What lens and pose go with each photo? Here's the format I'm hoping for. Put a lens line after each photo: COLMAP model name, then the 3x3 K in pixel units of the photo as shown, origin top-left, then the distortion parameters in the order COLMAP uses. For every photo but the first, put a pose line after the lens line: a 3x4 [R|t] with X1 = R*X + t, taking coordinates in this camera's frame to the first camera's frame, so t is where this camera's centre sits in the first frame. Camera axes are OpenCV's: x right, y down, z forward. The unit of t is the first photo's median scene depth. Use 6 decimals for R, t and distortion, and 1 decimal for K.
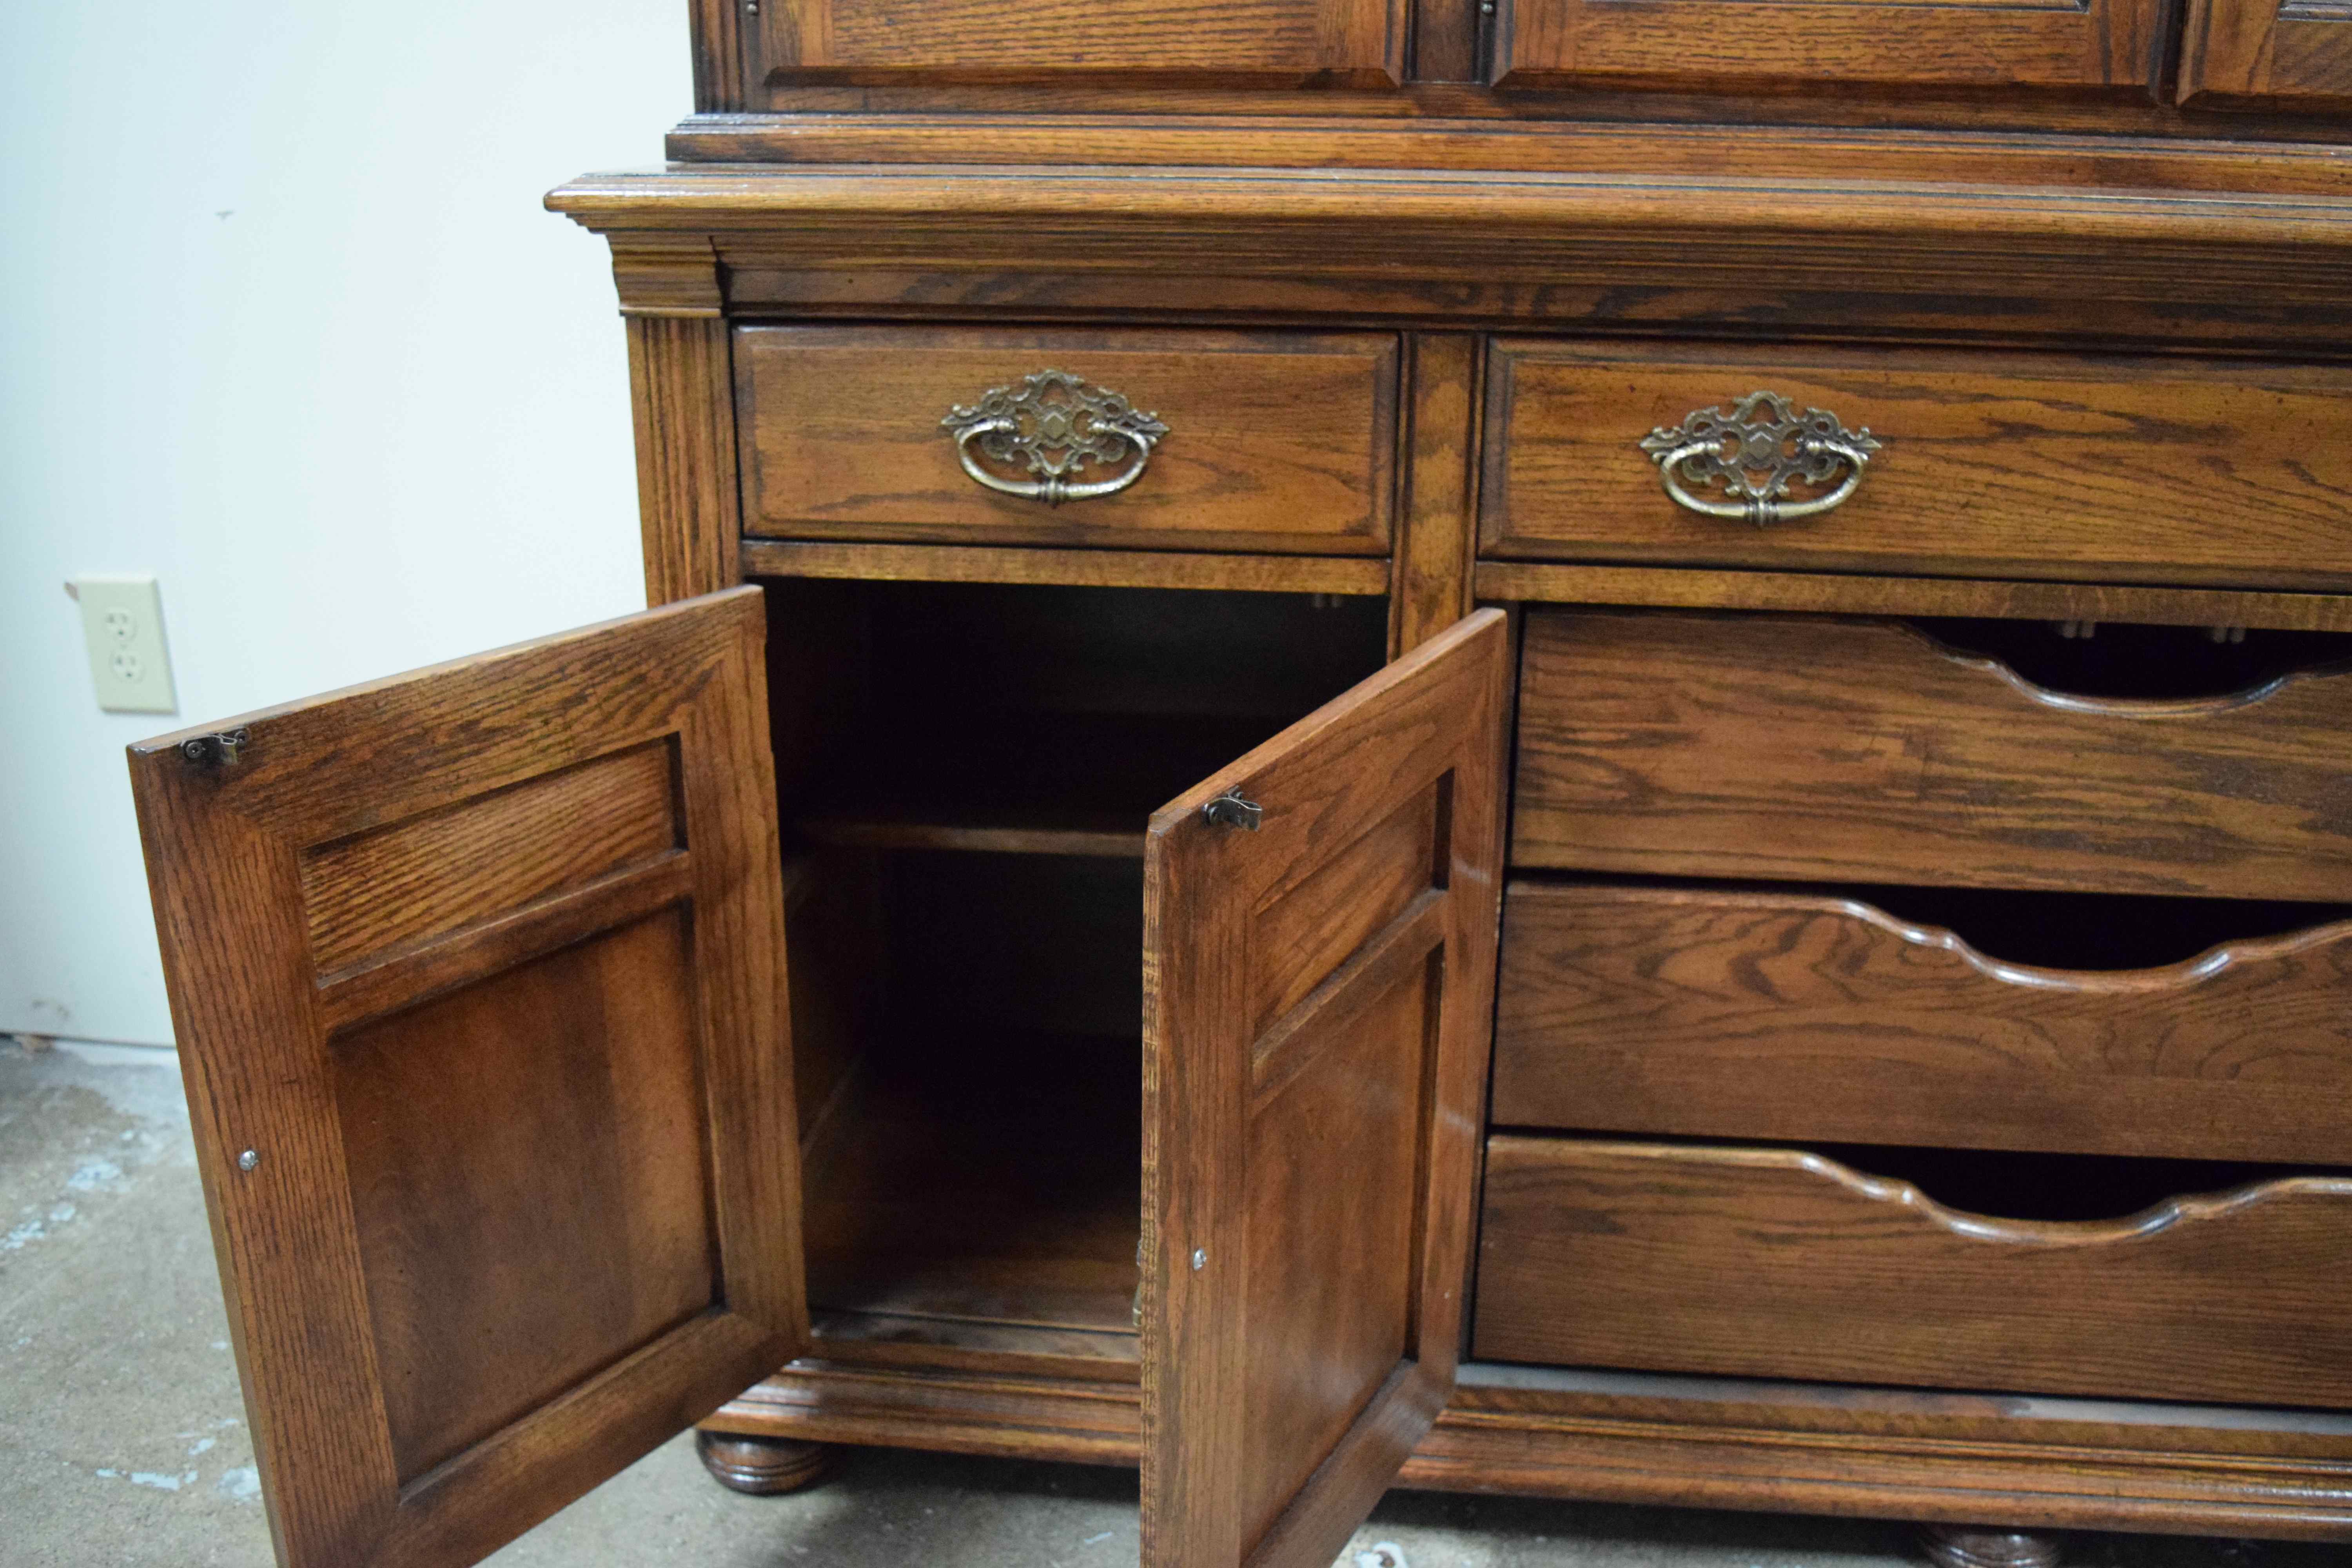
lens RADIAL K [[2007.5, 0, 1185.8], [0, 2007.5, 768.0], [0, 0, 1]] dist [-0.094255, 0.028045]
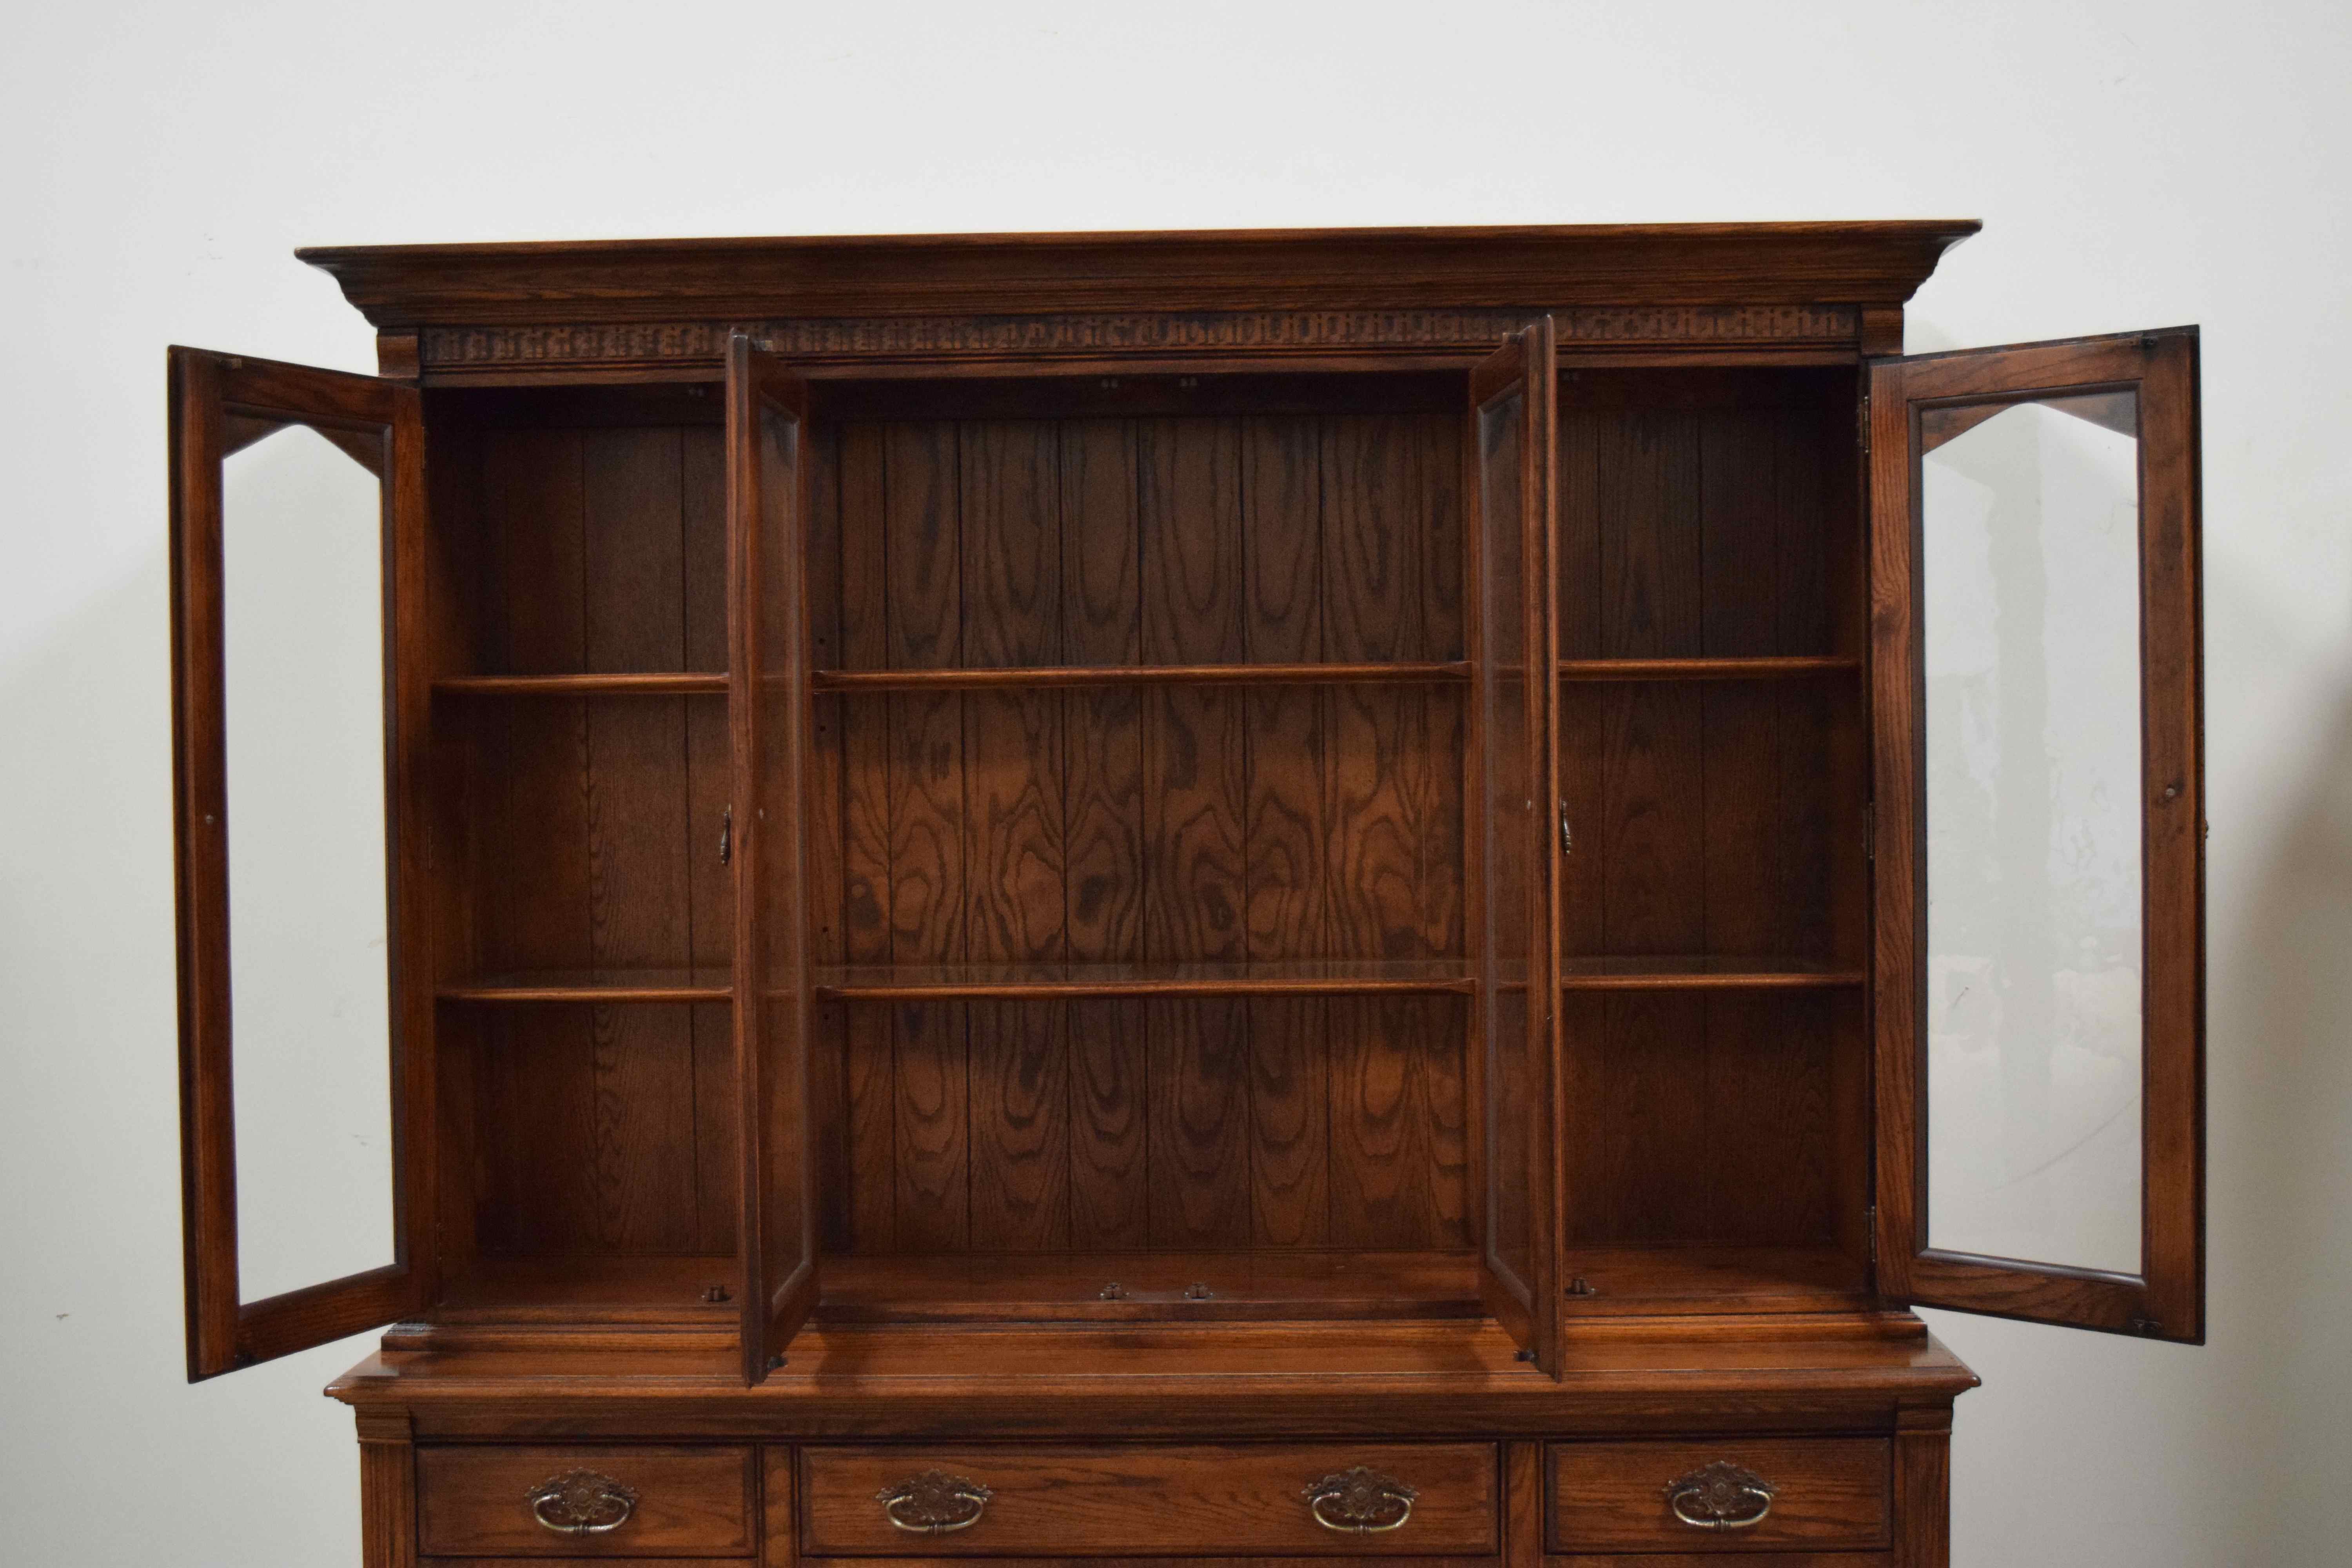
lens RADIAL K [[2733.6, 0, 1190.2], [0, 2733.6, 791.6], [0, 0, 1]] dist [-0.052820, 0.000000]
pose [[0.996068, -0.019806, 0.086344, 0.310000], [0.045333, 0.951359, -0.304729, 0.010765], [-0.076109, 0.307446, 0.948517, -1.776267]]
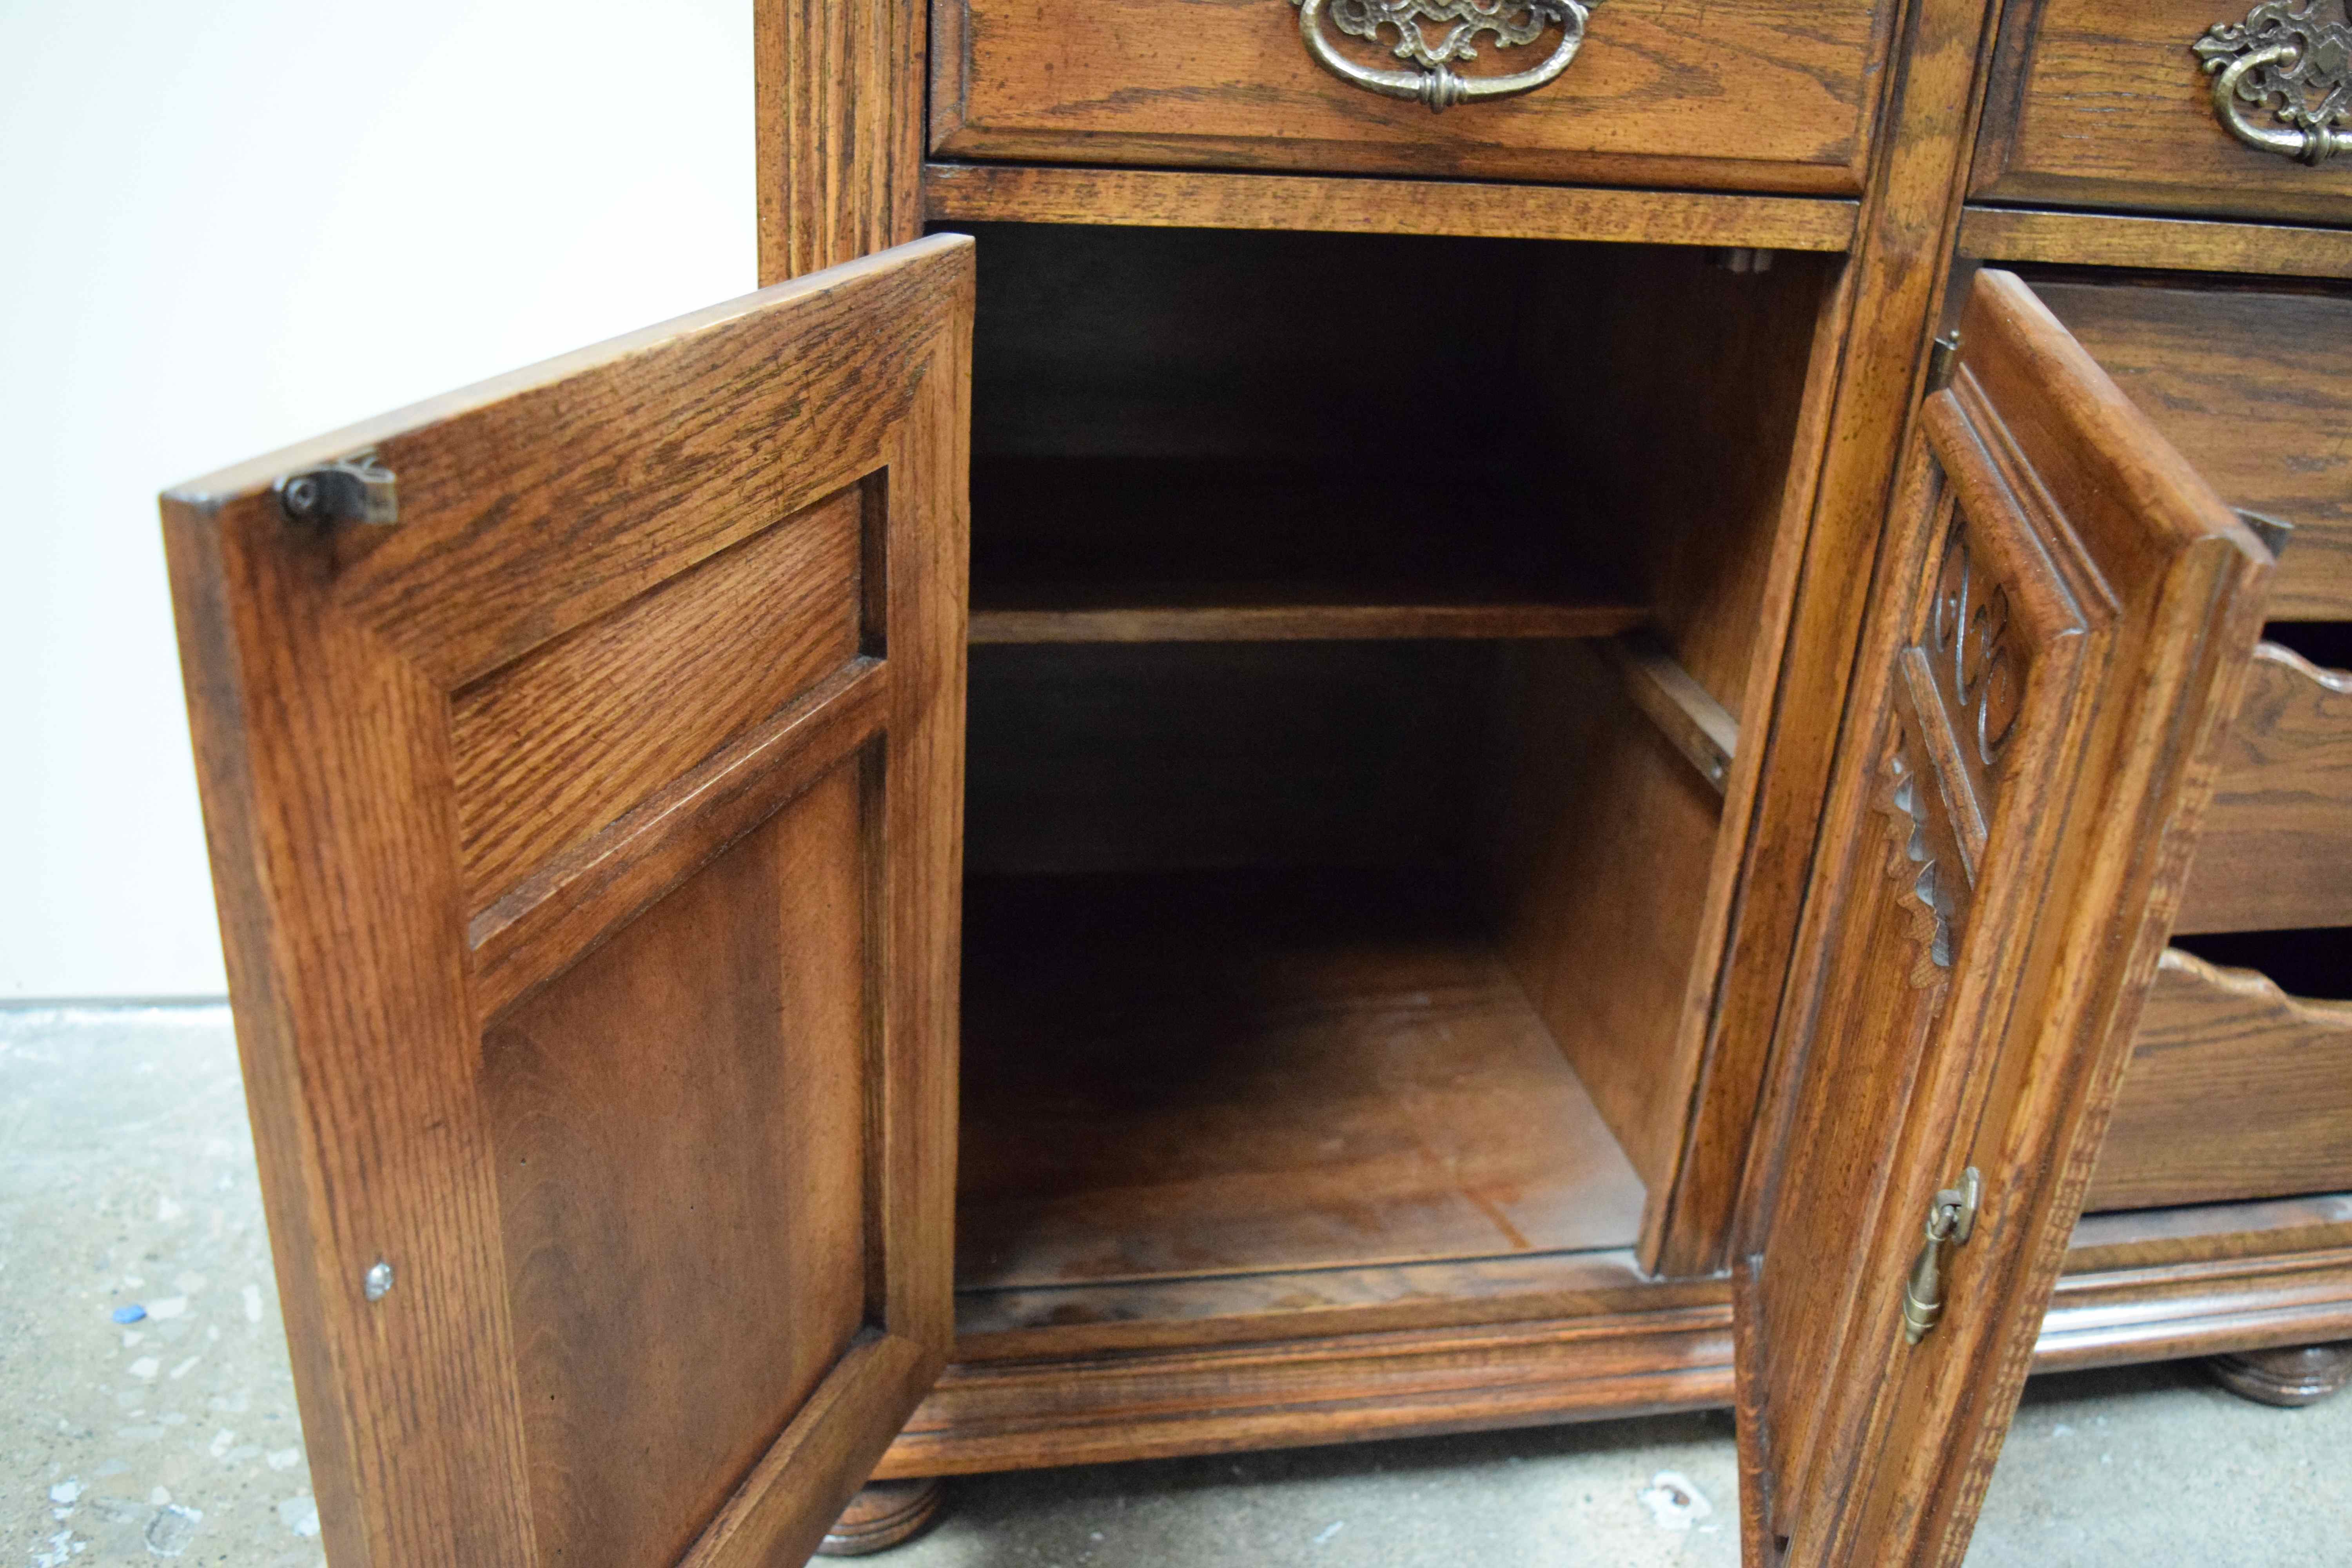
lens RADIAL K [[2007.5, 0, 1186.7], [0, 2007.5, 768.7], [0, 0, 1]] dist [-0.094255, 0.028045]
pose [[0.956524, -0.072488, 0.282503, -0.348033], [0.042502, 0.992926, 0.110868, 0.010039], [-0.288541, -0.094041, 0.952838, 0.375084]]
